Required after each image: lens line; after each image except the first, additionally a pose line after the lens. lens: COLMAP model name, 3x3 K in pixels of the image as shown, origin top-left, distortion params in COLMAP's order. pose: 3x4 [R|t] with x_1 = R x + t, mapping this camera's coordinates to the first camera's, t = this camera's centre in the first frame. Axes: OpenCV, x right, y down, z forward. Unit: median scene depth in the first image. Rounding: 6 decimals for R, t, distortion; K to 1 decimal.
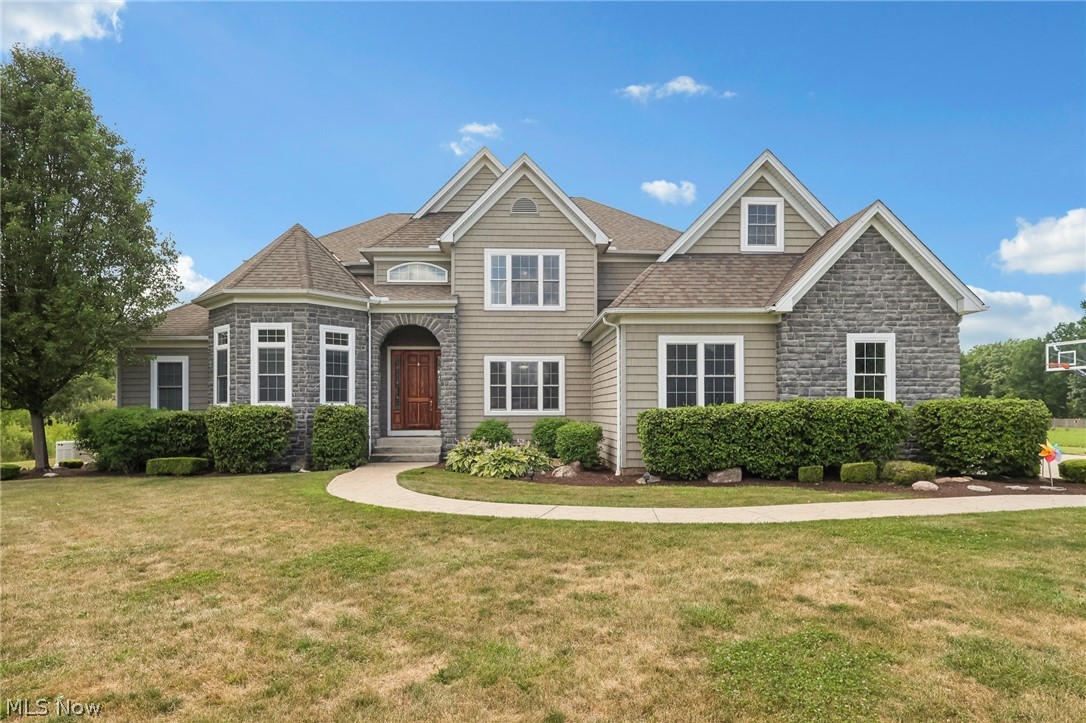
lens RADIAL K [[651.0, 0, 537.9], [0, 651.0, 410.9], [0, 0, 1]] dist [0.005754, 0.003431]
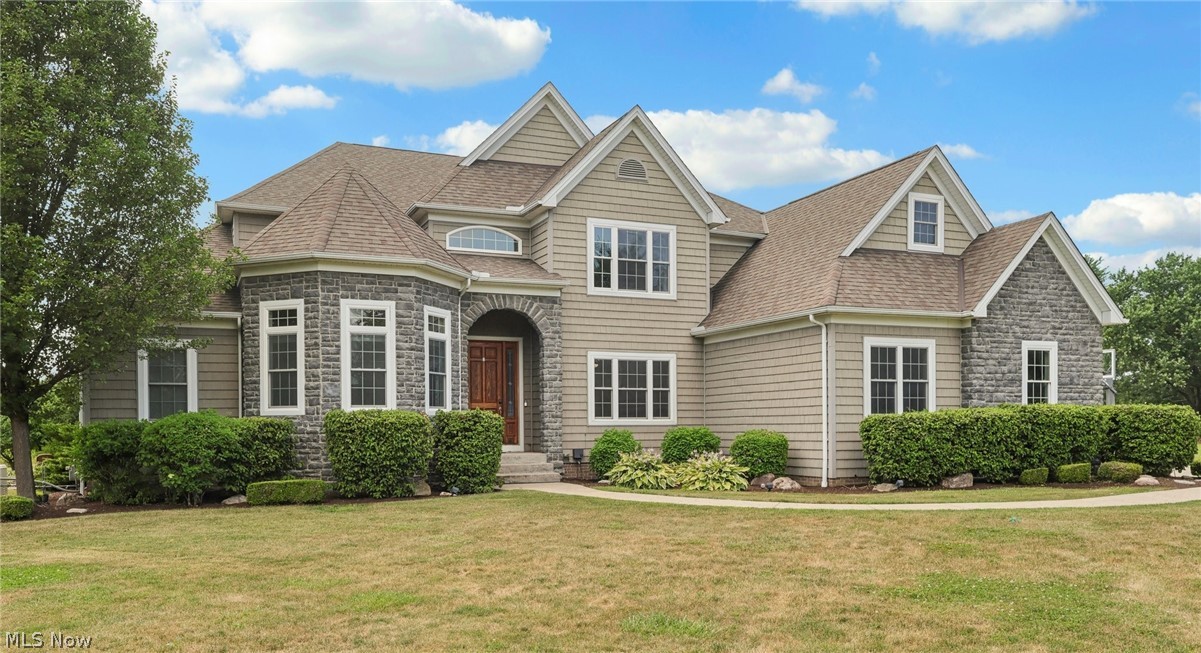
lens RADIAL K [[940.1, 0, 629.3], [0, 940.1, 439.2], [0, 0, 1]] dist [0.022375, -0.012443]
pose [[0.928959, -0.007865, 0.370099, -0.631534], [0.003757, 0.999923, 0.011819, 0.014913], [-0.370164, -0.009589, 0.928917, -0.137837]]
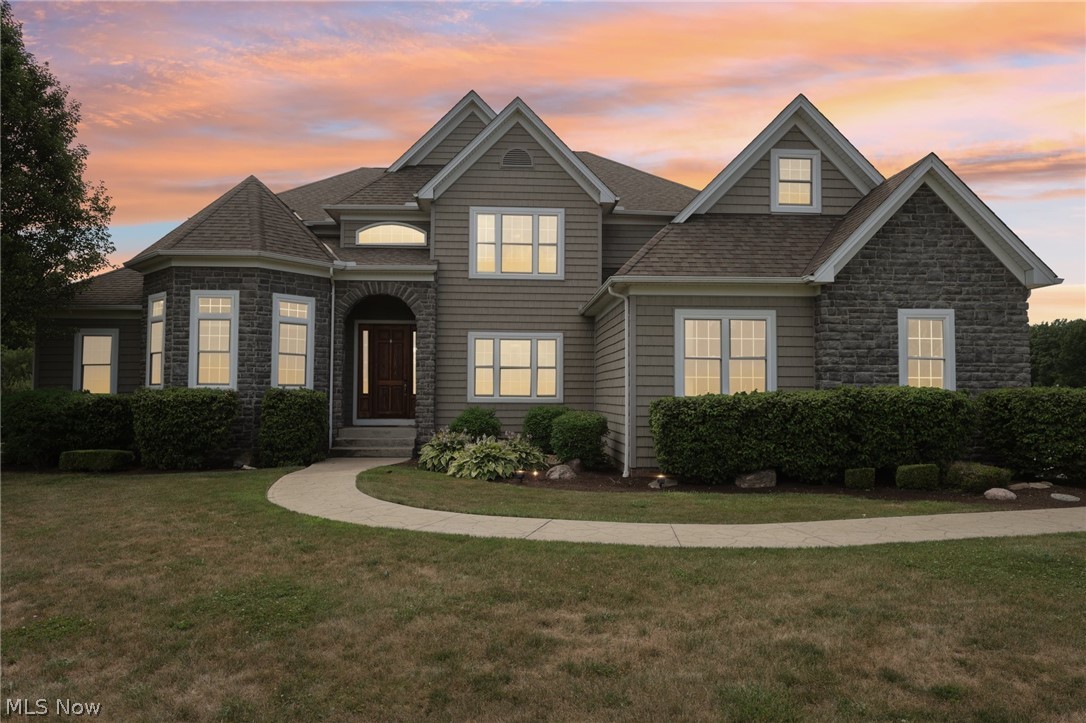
lens RADIAL K [[737.0, 0, 540.5], [0, 737.0, 362.4], [0, 0, 1]] dist [-0.006020, -0.011051]
pose [[0.999922, 0.008851, 0.008832, 0.004850], [-0.008446, 0.998955, -0.044914, -0.003208], [-0.009221, 0.044835, 0.998952, 0.058416]]
